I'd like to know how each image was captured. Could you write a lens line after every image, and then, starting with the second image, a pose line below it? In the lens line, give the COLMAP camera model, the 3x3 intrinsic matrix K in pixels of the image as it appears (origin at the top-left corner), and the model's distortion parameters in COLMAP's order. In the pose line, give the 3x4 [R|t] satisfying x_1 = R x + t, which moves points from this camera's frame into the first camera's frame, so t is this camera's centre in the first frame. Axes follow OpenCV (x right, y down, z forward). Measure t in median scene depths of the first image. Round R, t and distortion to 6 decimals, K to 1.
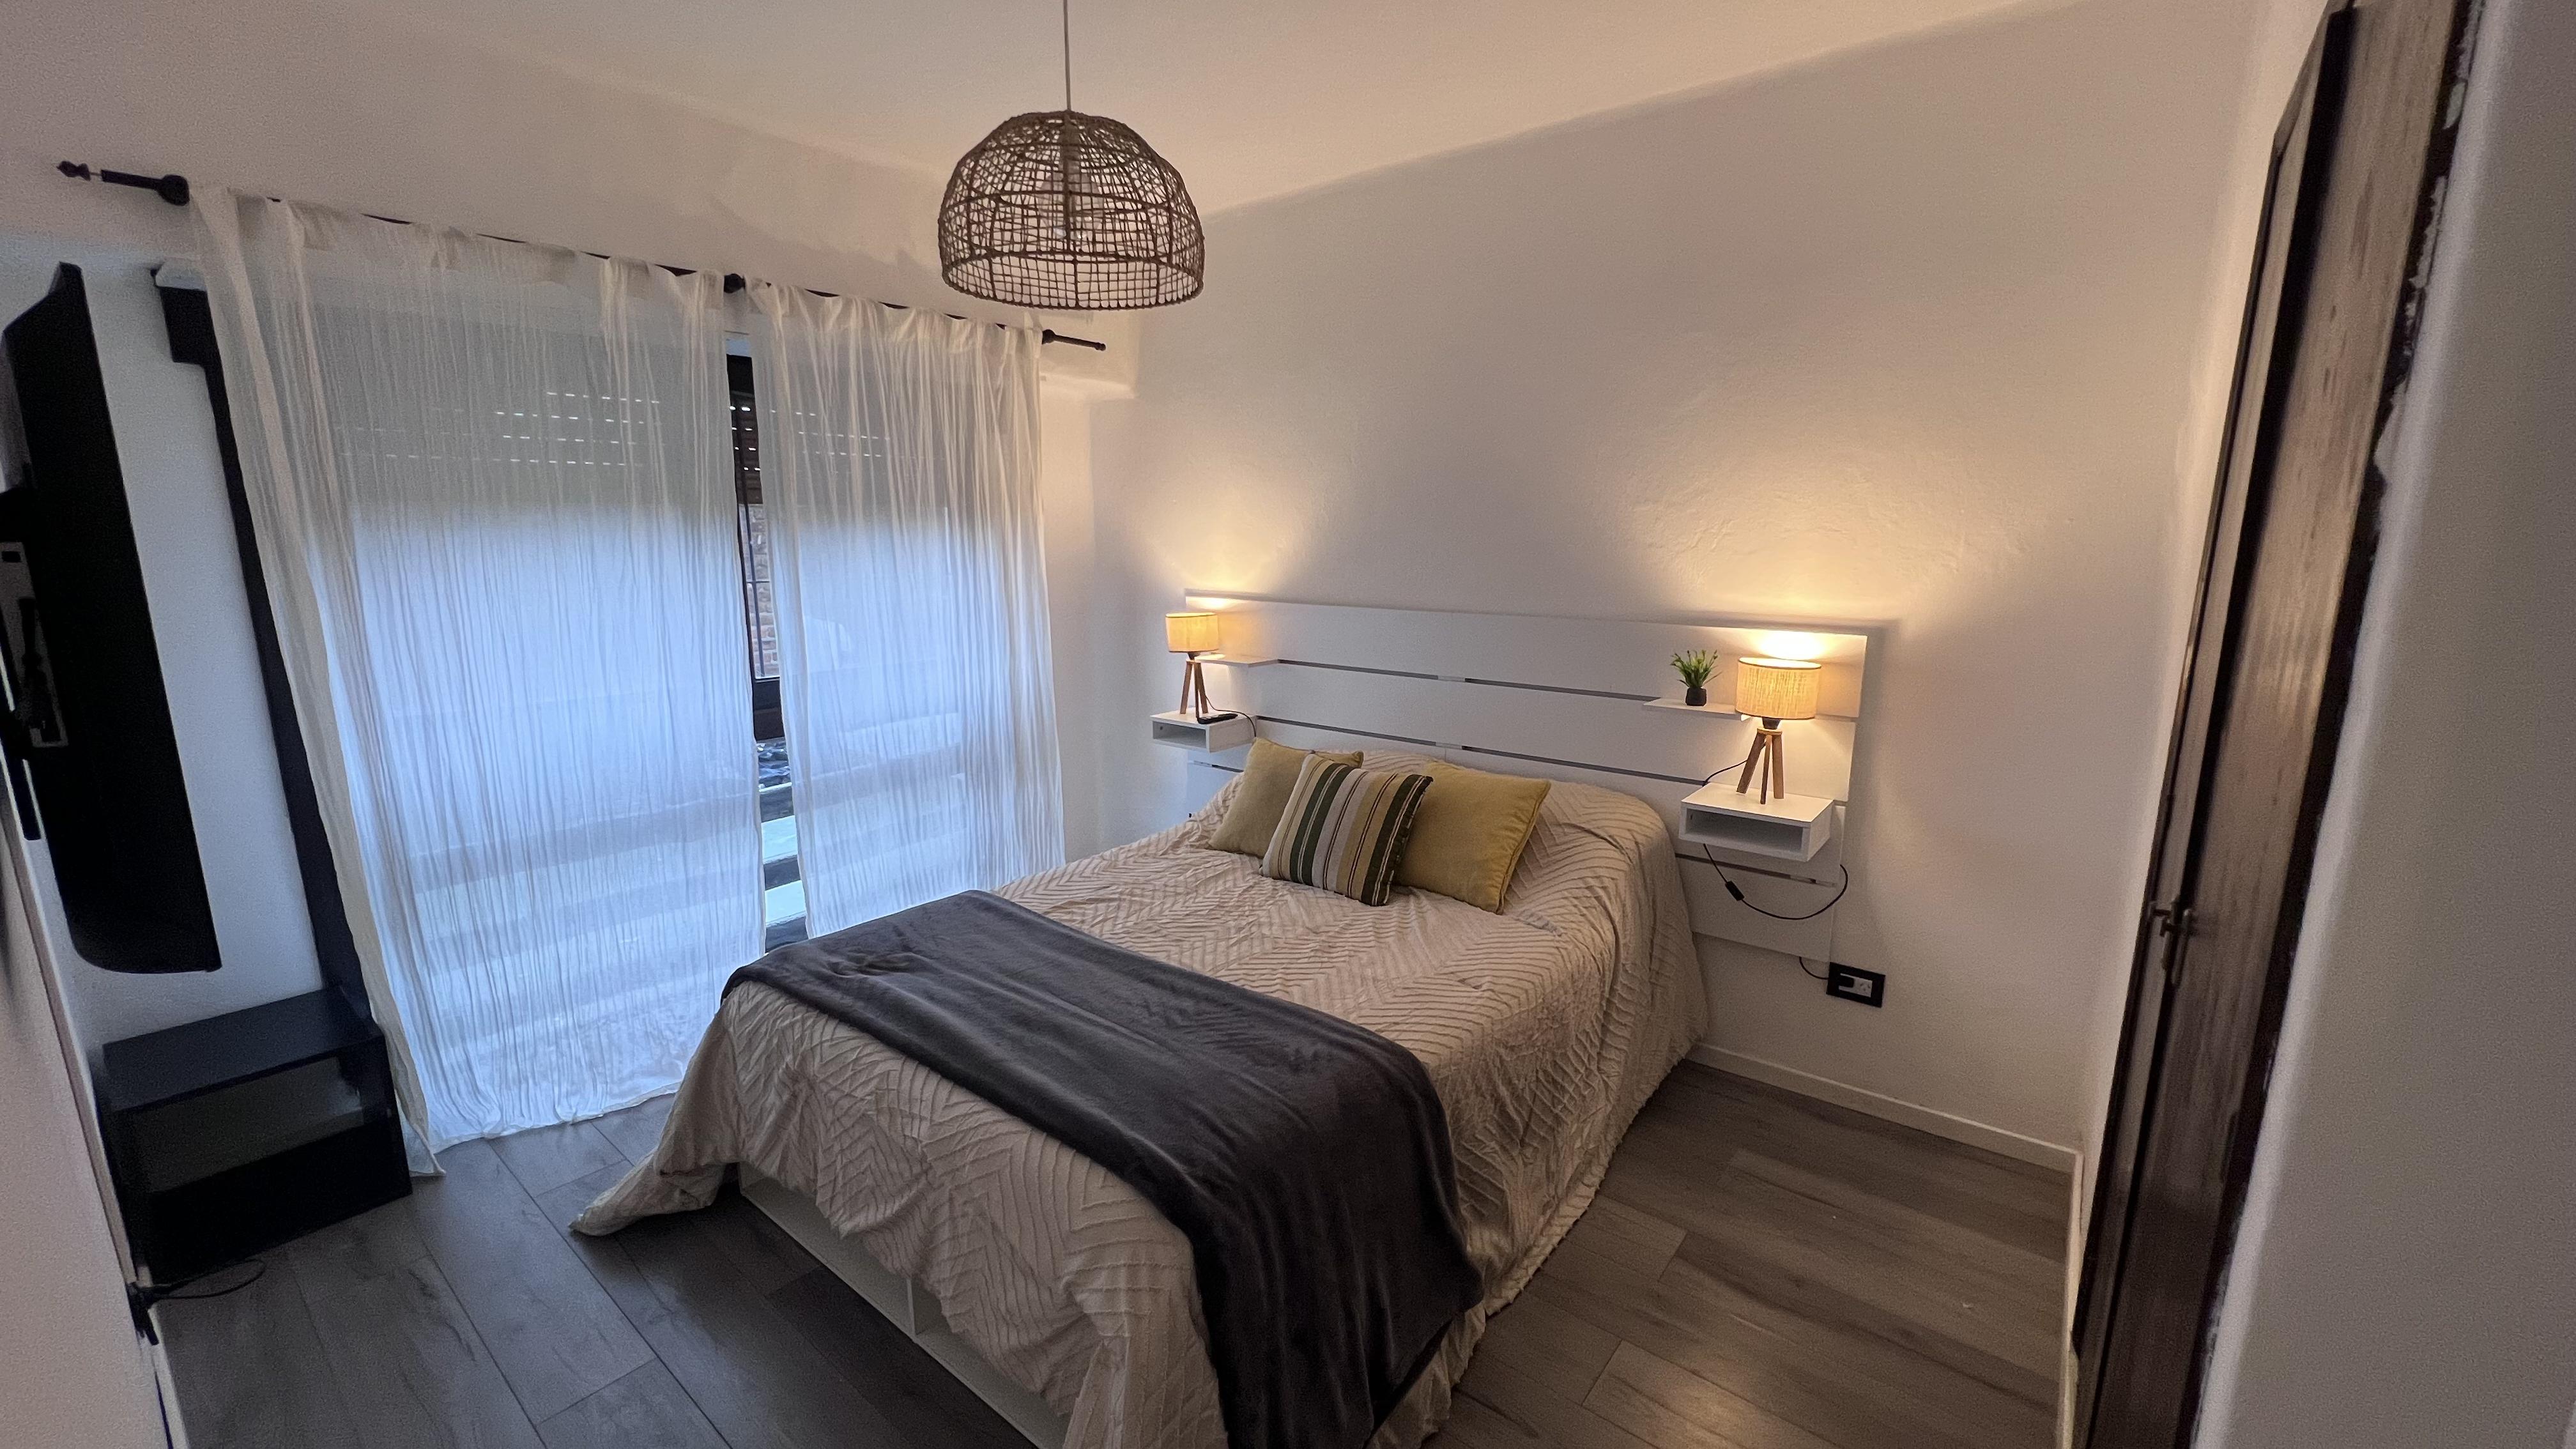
lens RADIAL K [[1022.3, 0, 1281.5], [0, 1022.3, 731.4], [0, 0, 1]] dist [0.002000, 0.000042]
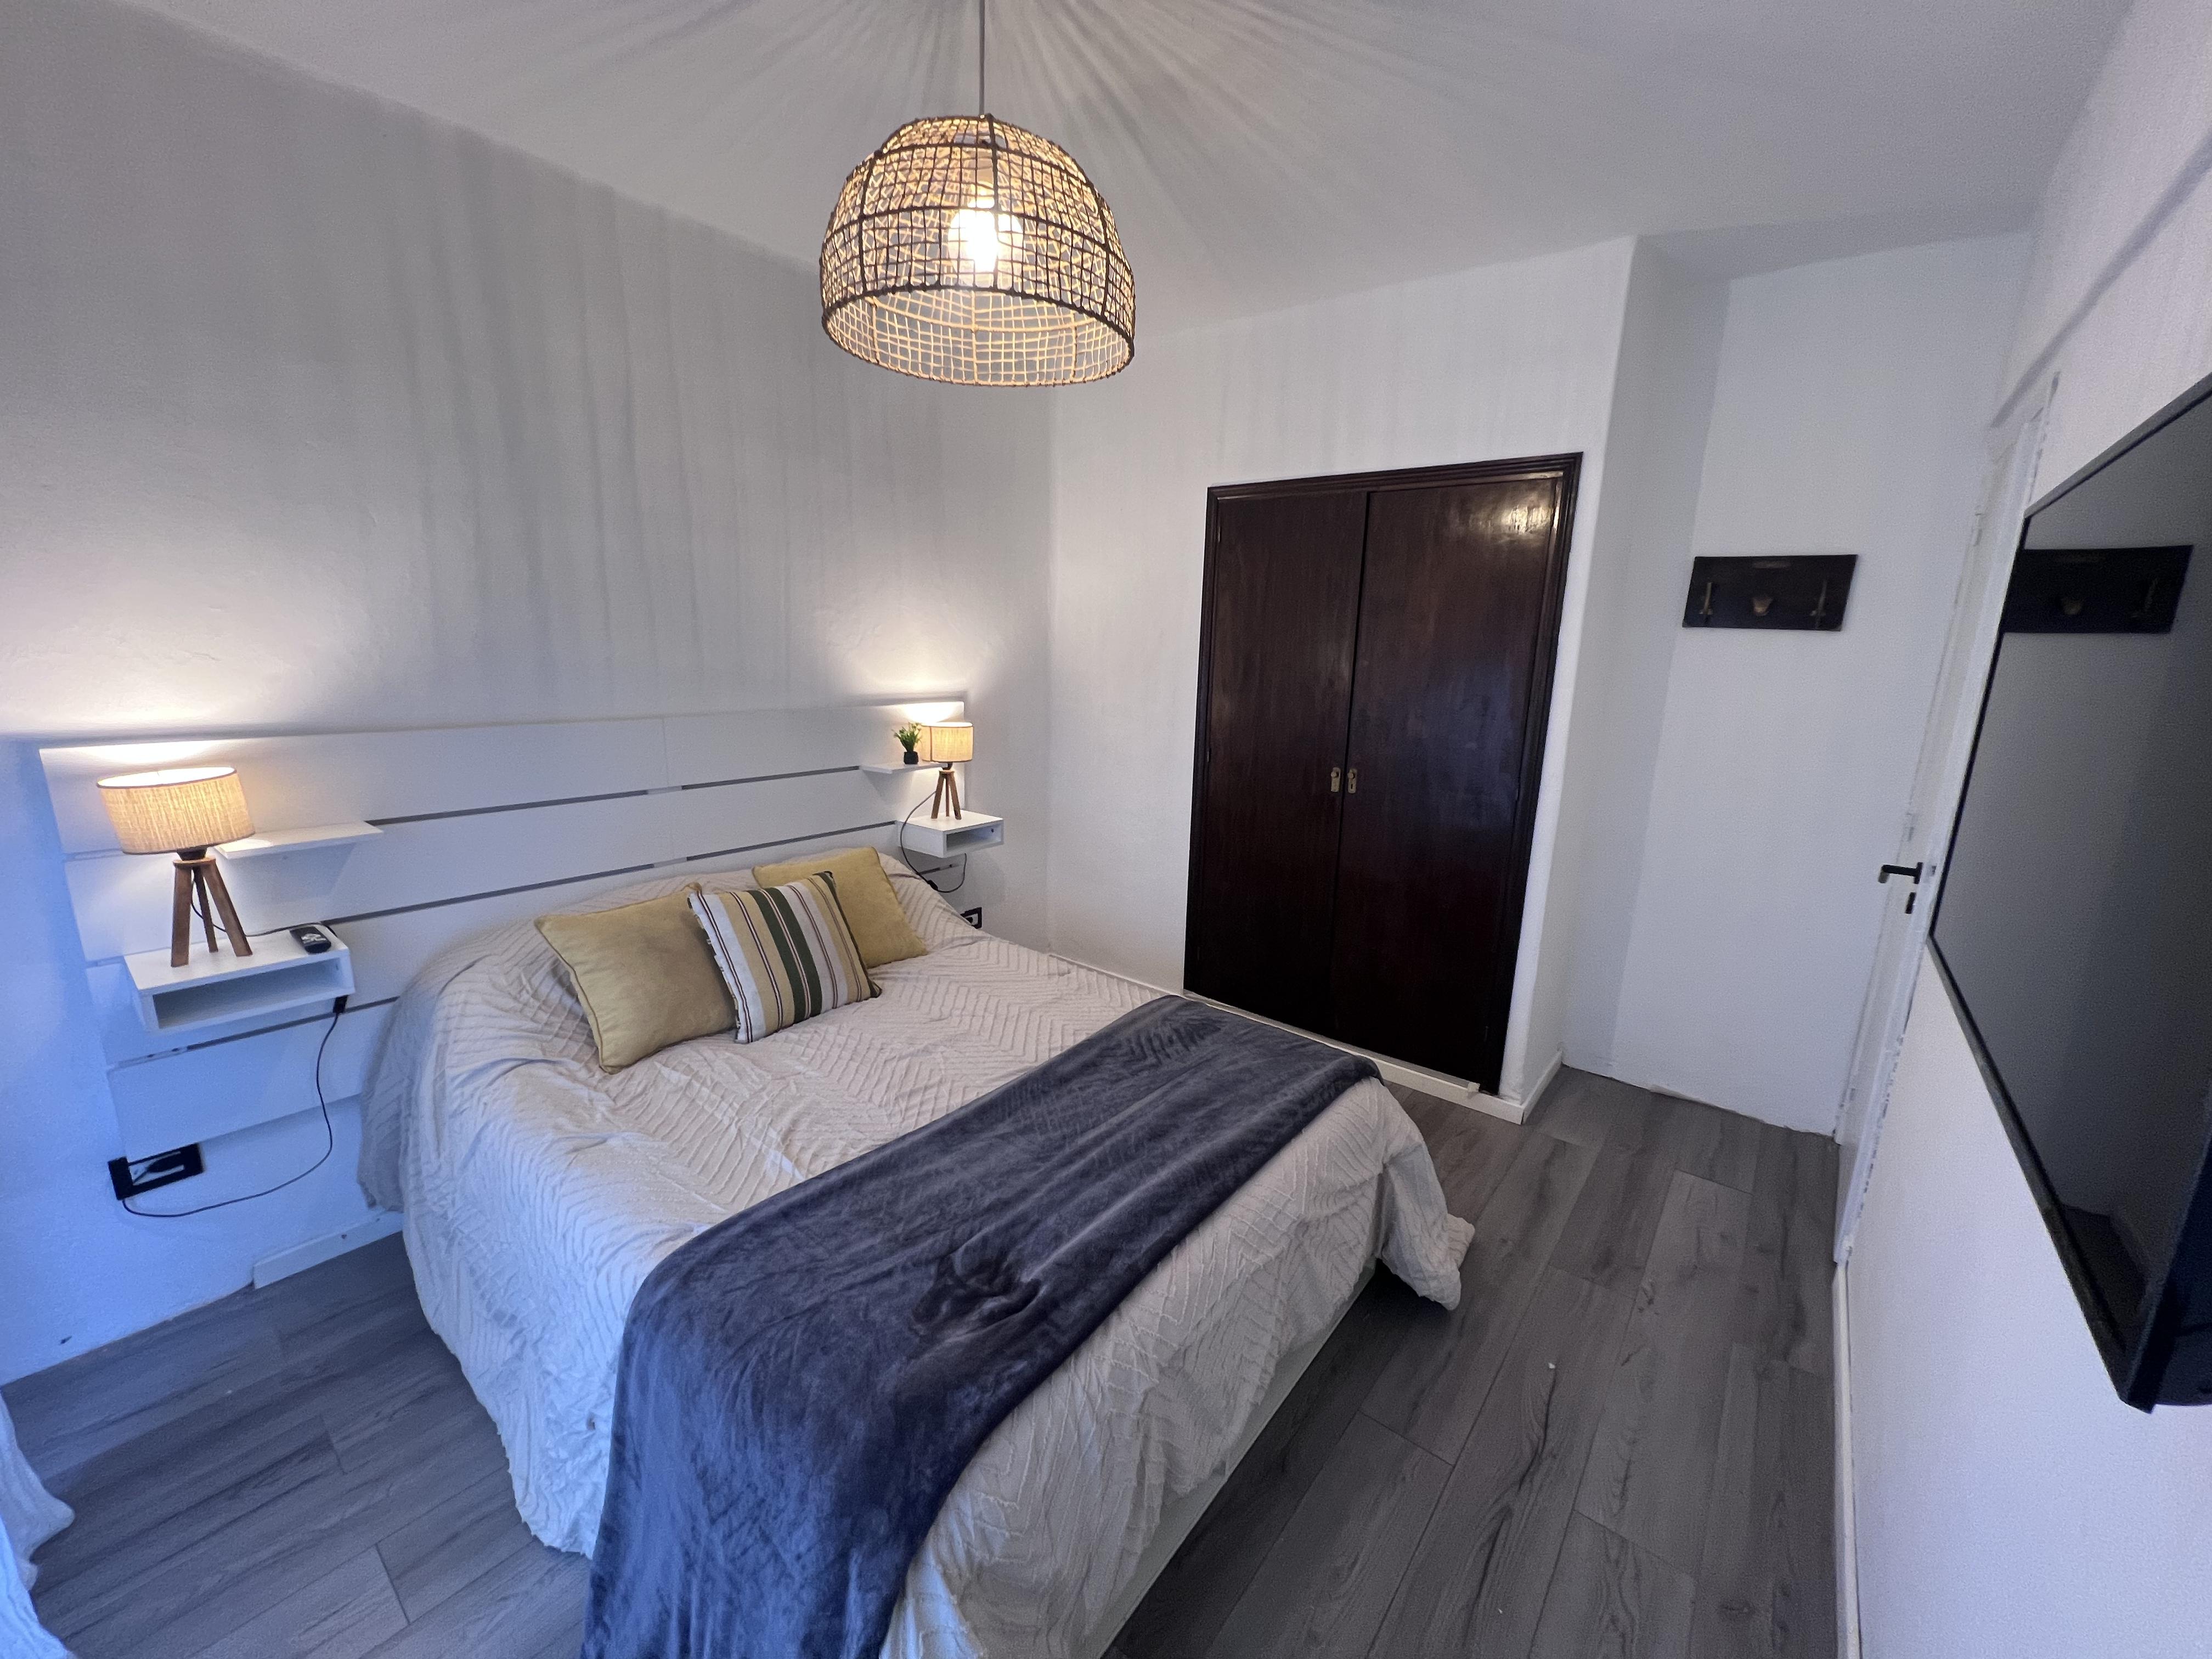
lens RADIAL K [[903.3, 0, 1099.8], [0, 903.3, 832.5], [0, 0, 1]] dist [-0.002251, -0.000146]
pose [[-0.010569, -0.206515, 0.978386, -0.800340], [0.171495, 0.963569, 0.205240, -0.142534], [-0.985128, 0.169958, 0.025232, 0.754921]]
